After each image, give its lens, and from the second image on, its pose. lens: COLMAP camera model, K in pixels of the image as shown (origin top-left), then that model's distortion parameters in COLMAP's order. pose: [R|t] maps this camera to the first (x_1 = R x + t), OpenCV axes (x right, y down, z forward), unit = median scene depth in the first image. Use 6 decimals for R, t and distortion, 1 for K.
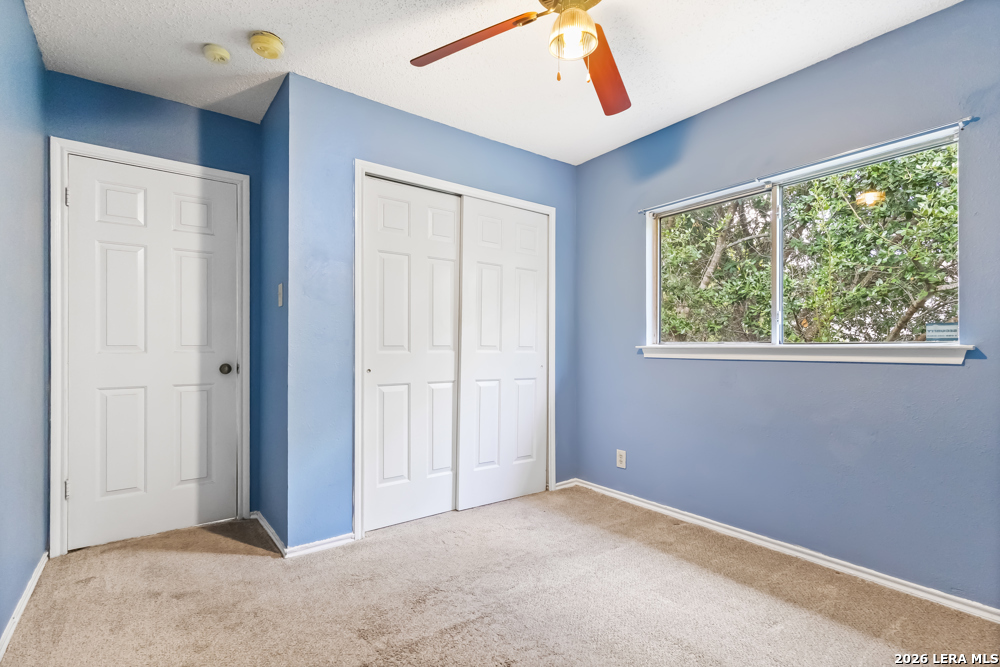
lens RADIAL K [[461.1, 0, 500.6], [0, 461.1, 340.1], [0, 0, 1]] dist [-0.002995, 0.000052]
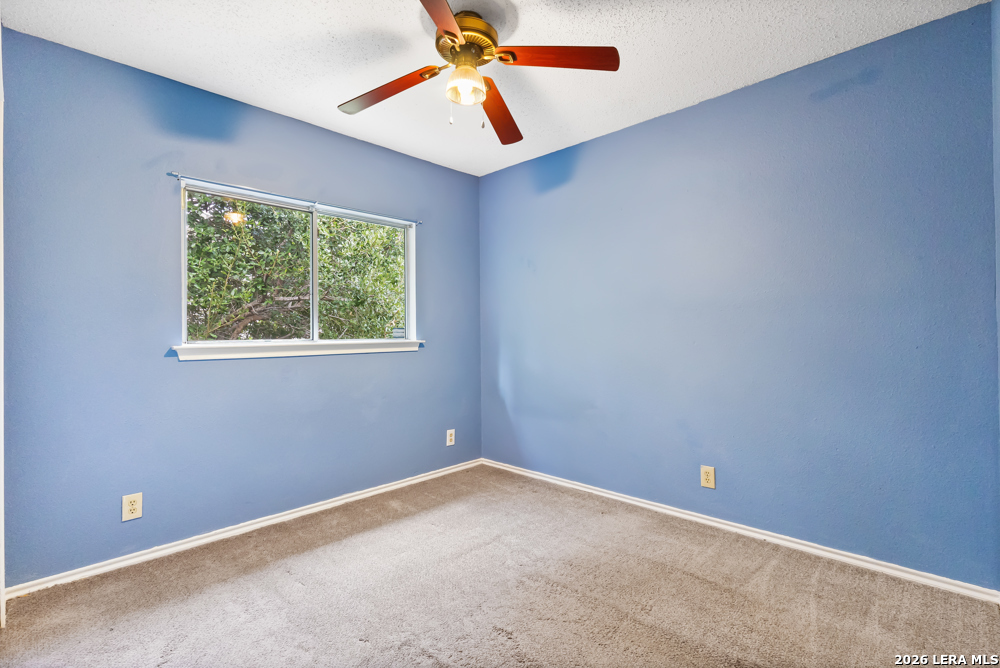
lens RADIAL K [[464.8, 0, 500.0], [0, 464.8, 334.0], [0, 0, 1]] dist [-0.001807, 0.000253]
pose [[-0.153924, -0.007295, 0.988056, -0.645294], [-0.010903, 0.999924, 0.005684, -0.021357], [-0.988023, -0.009898, -0.153991, 0.679380]]
